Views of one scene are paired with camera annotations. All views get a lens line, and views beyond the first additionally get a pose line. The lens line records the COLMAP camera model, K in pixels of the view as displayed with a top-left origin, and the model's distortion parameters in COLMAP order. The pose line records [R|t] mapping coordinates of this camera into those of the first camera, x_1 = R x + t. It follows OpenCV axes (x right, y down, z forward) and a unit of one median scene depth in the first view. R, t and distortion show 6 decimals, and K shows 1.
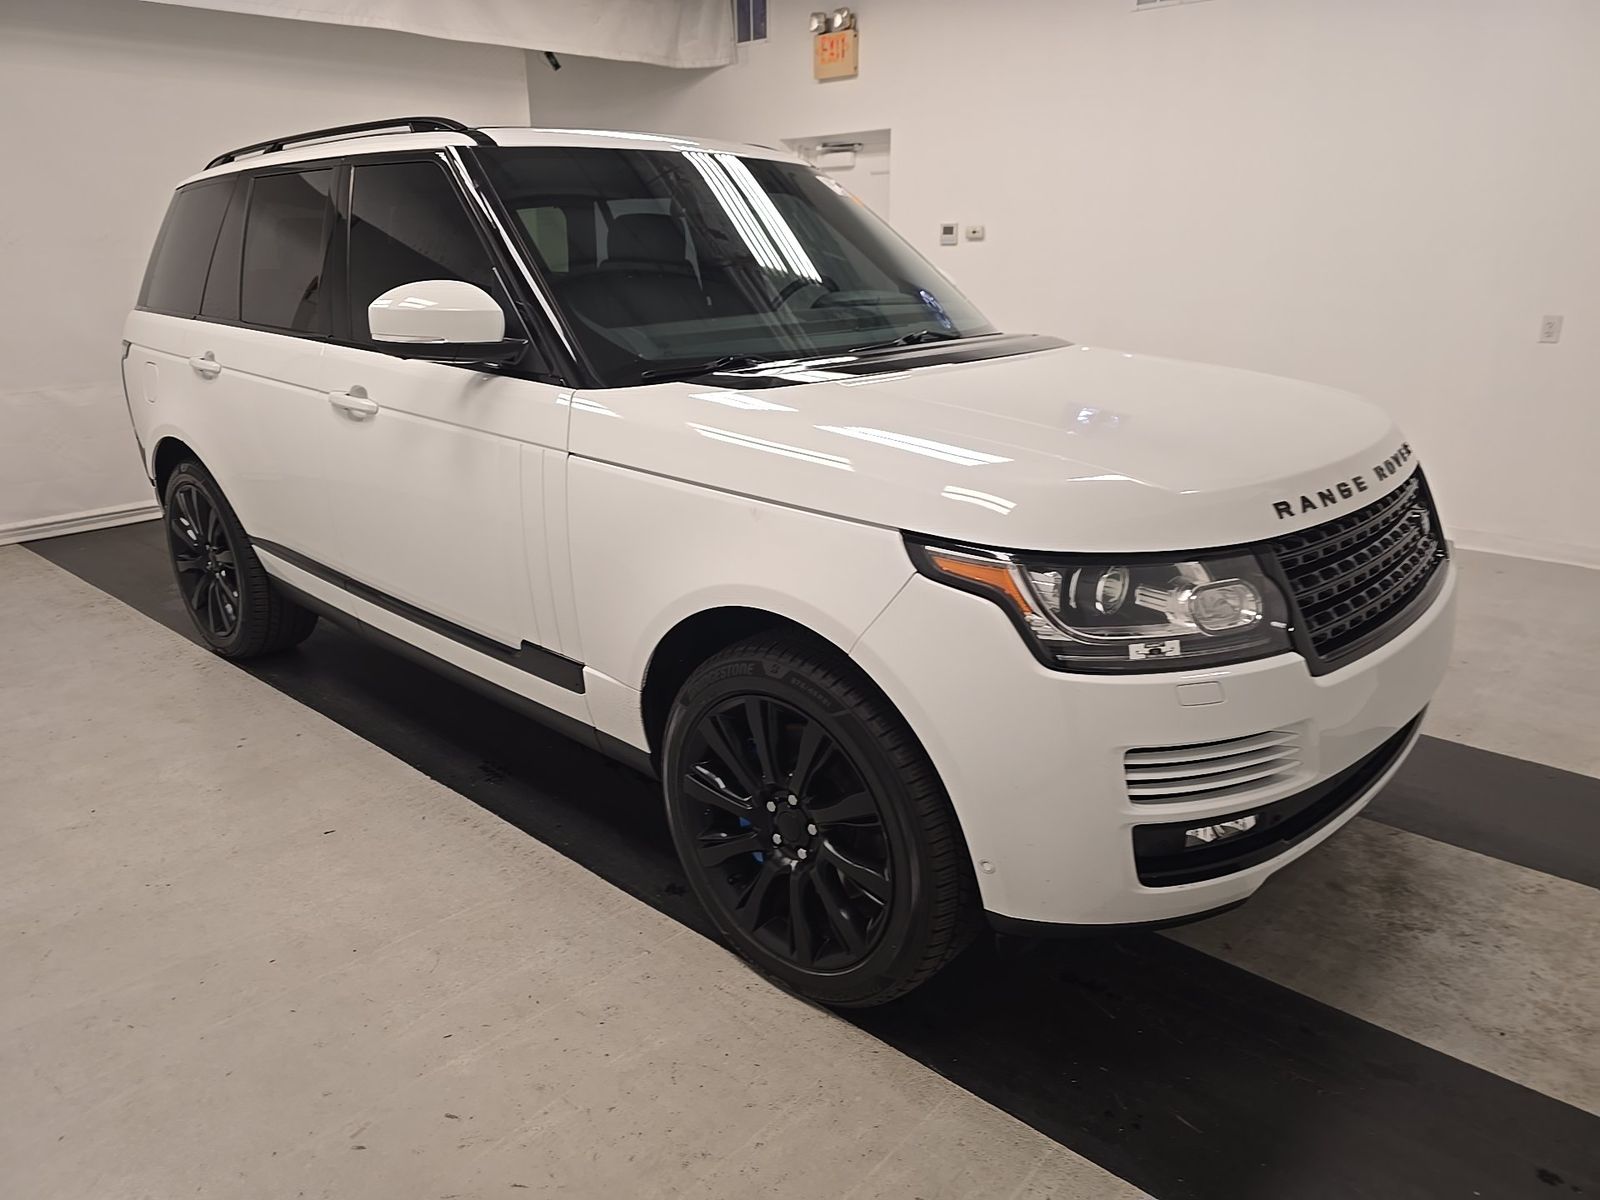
lens RADIAL K [[1082.7, 0, 797.1], [0, 1082.7, 603.7], [0, 0, 1]] dist [0.022969, -0.011132]
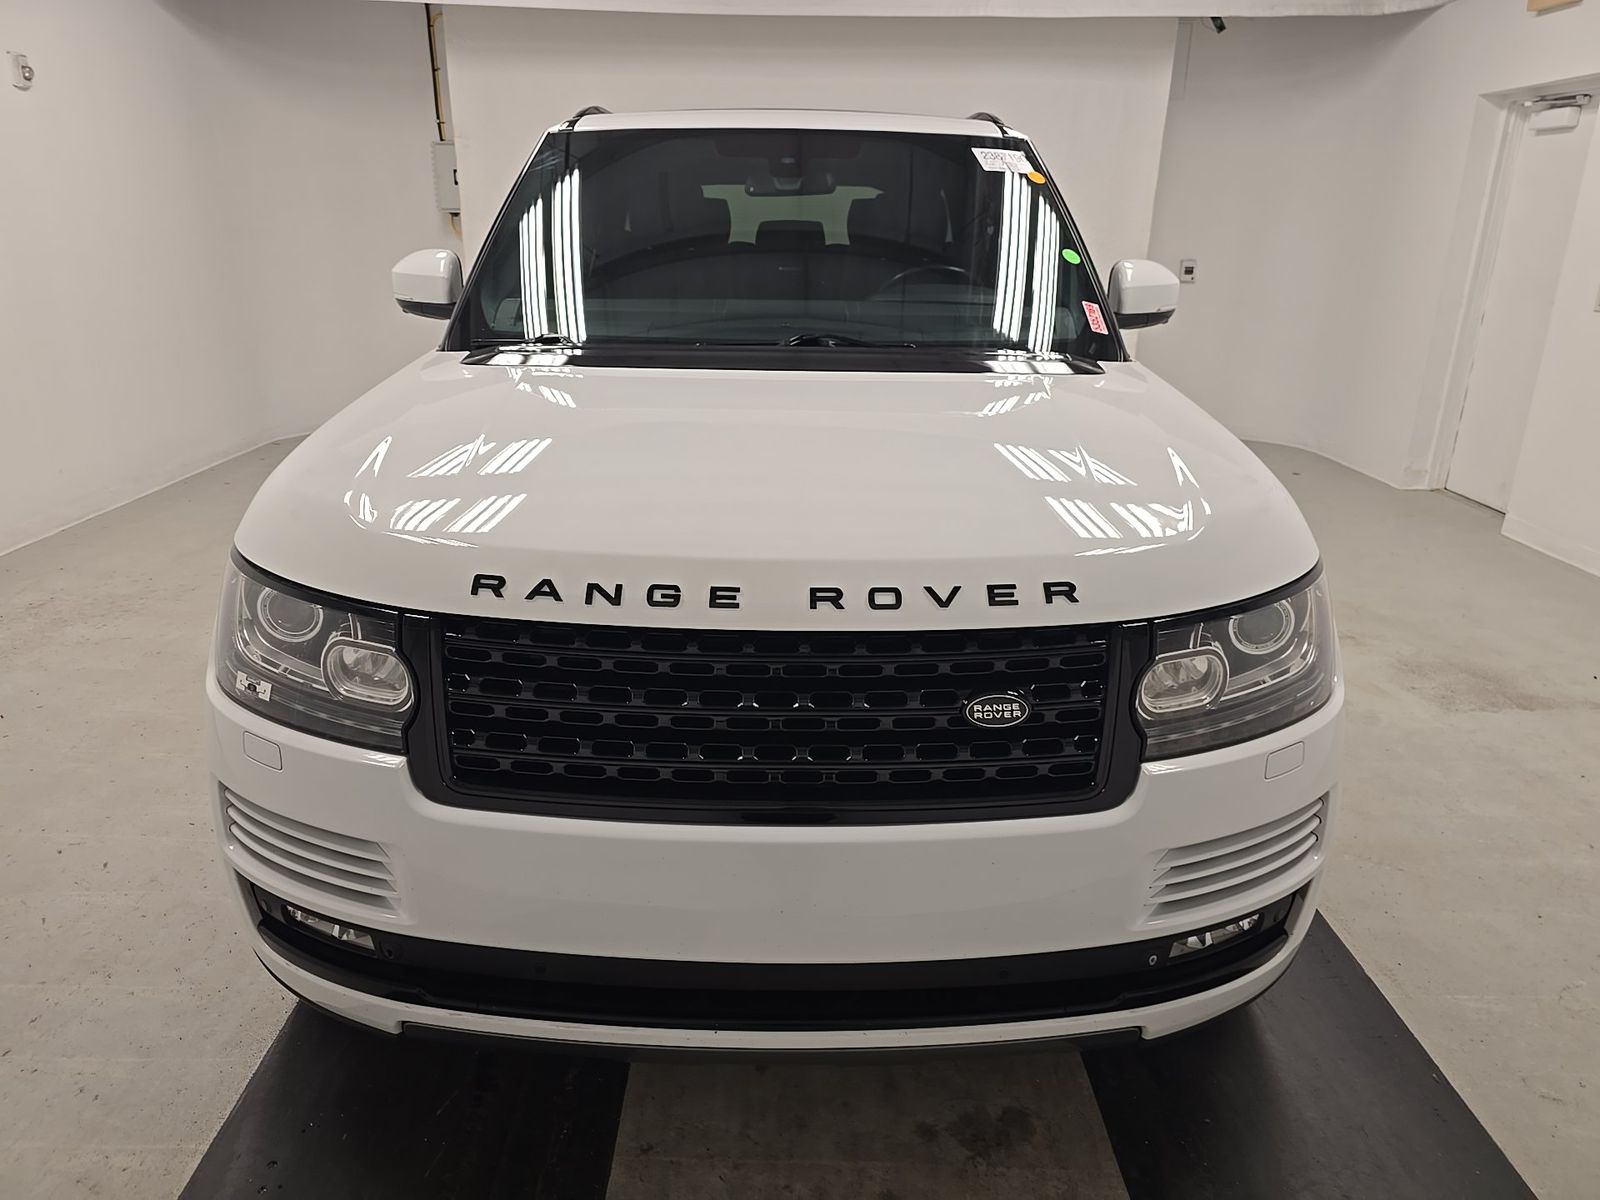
lens RADIAL K [[1082.7, 0, 799.4], [0, 1082.7, 595.7], [0, 0, 1]] dist [0.022969, -0.011132]
pose [[0.677497, 0.256994, -0.689168, 0.957704], [-0.249854, 0.961669, 0.112988, -0.188017], [0.691788, 0.095642, 0.715738, 0.513026]]
